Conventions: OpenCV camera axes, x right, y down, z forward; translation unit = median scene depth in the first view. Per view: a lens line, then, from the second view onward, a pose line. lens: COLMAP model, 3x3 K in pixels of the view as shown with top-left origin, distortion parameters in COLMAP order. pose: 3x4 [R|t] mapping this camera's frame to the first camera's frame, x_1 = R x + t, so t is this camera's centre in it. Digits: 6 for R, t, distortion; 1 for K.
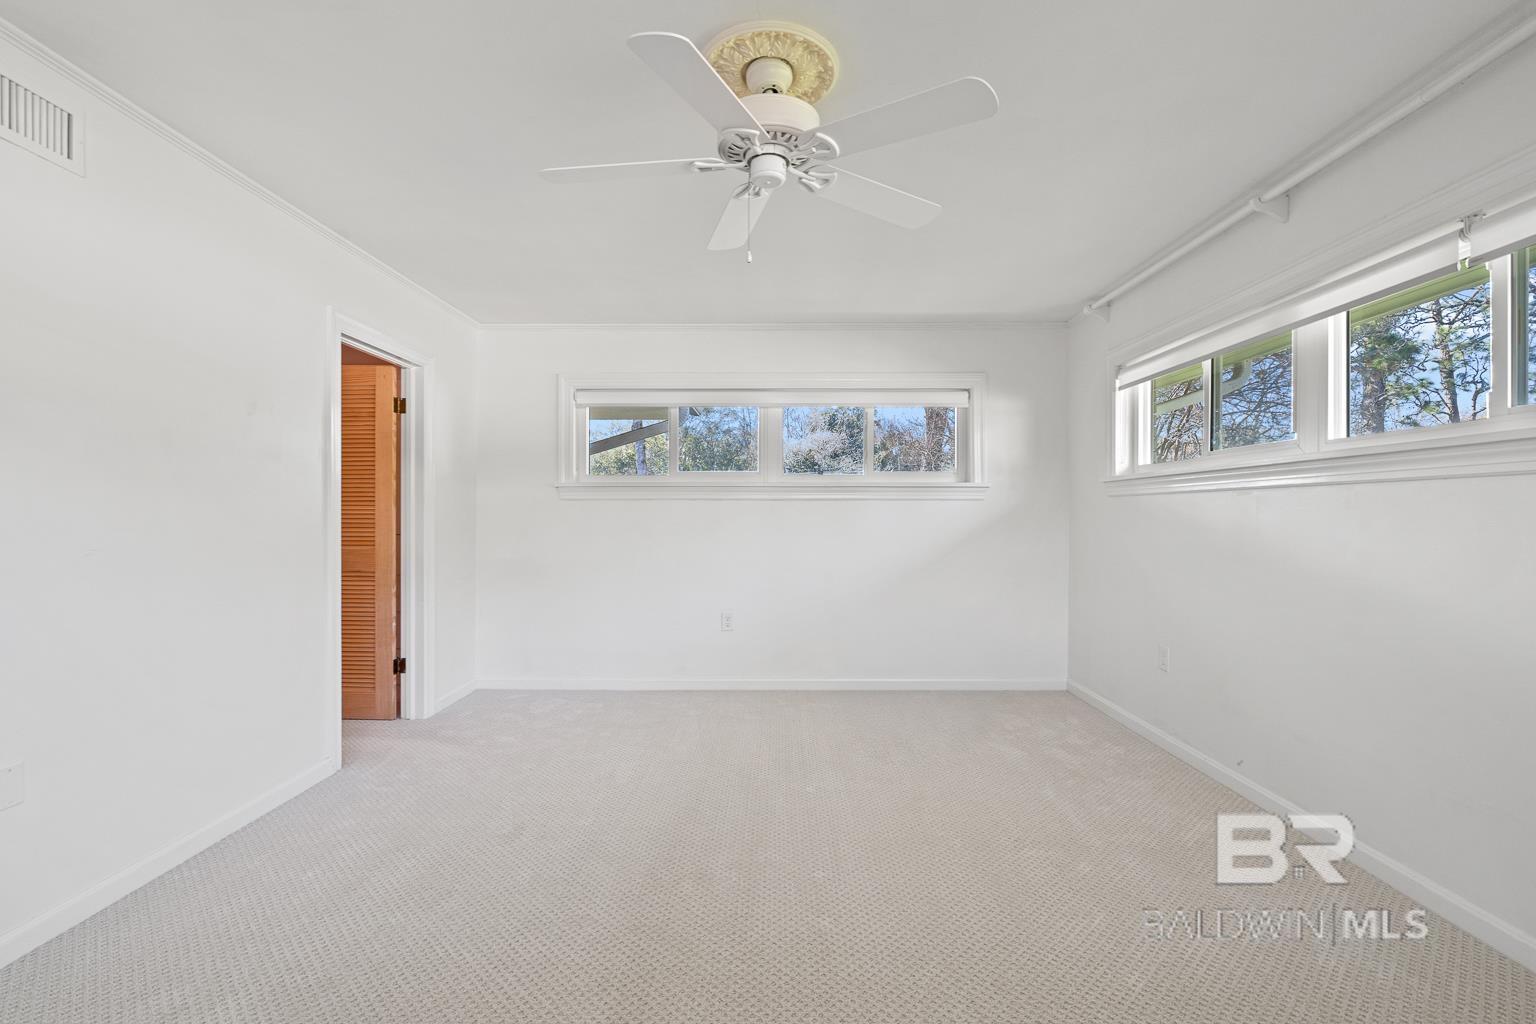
lens RADIAL K [[695.5, 0, 769.1], [0, 695.5, 519.4], [0, 0, 1]] dist [-0.003365, 0.001480]
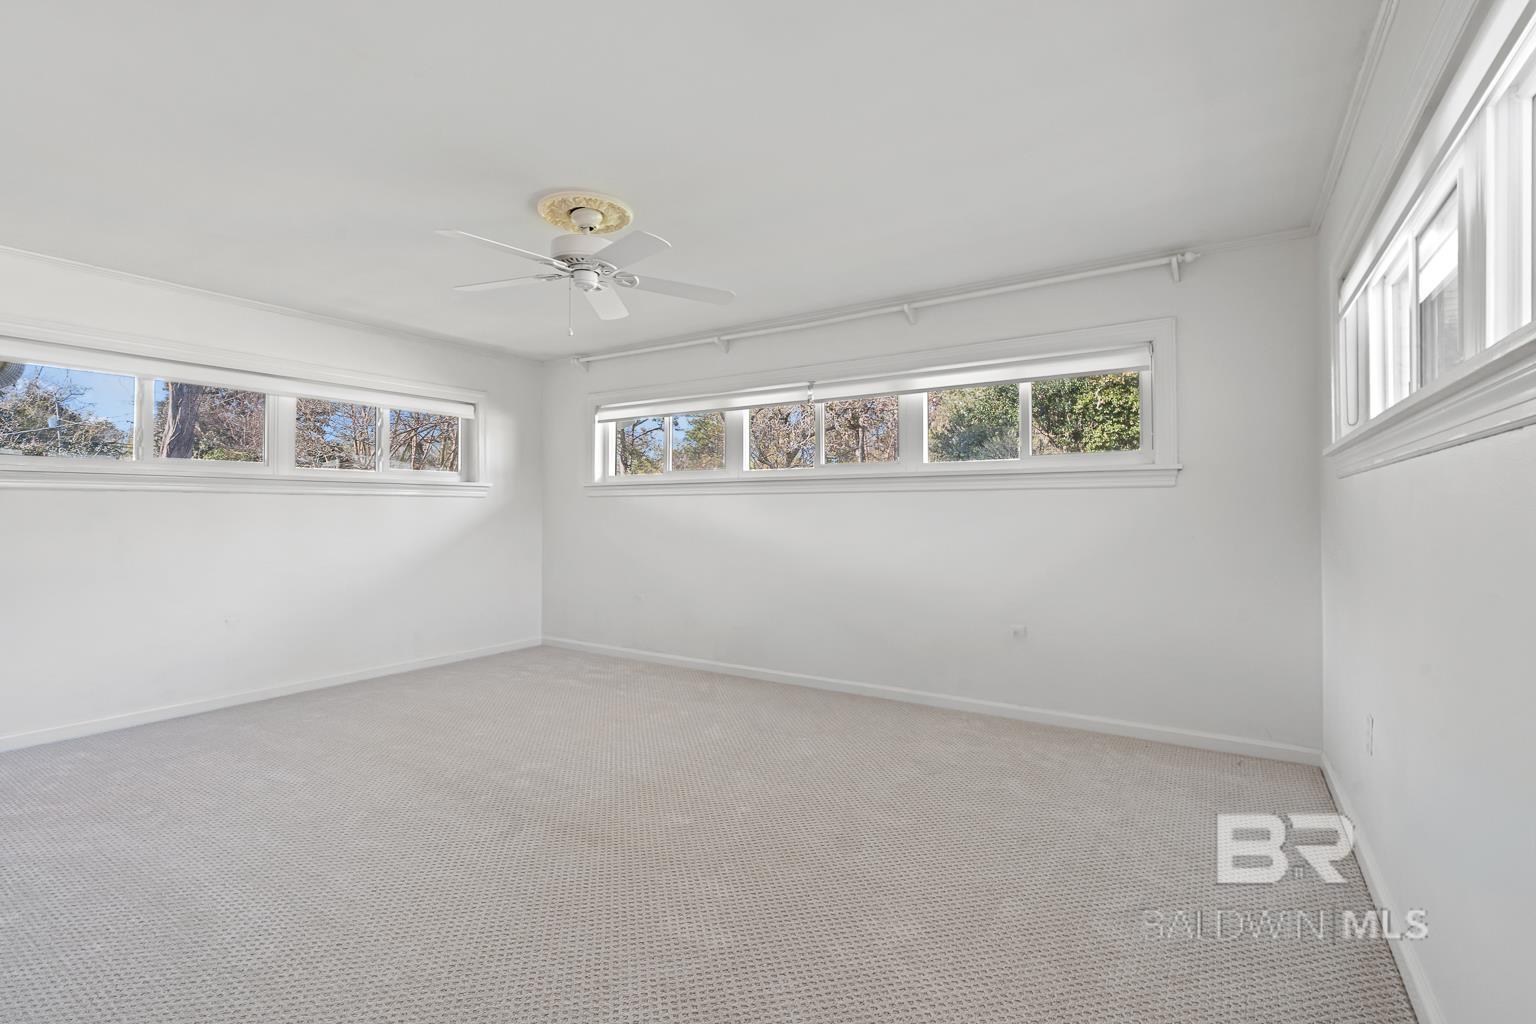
lens RADIAL K [[695.5, 0, 760.1], [0, 695.5, 504.4], [0, 0, 1]] dist [-0.003365, 0.001480]
pose [[0.546705, 0.007435, 0.837293, -0.513688], [0.005930, 0.999901, -0.012751, 0.002652], [-0.837305, 0.011936, 0.546606, -0.064039]]
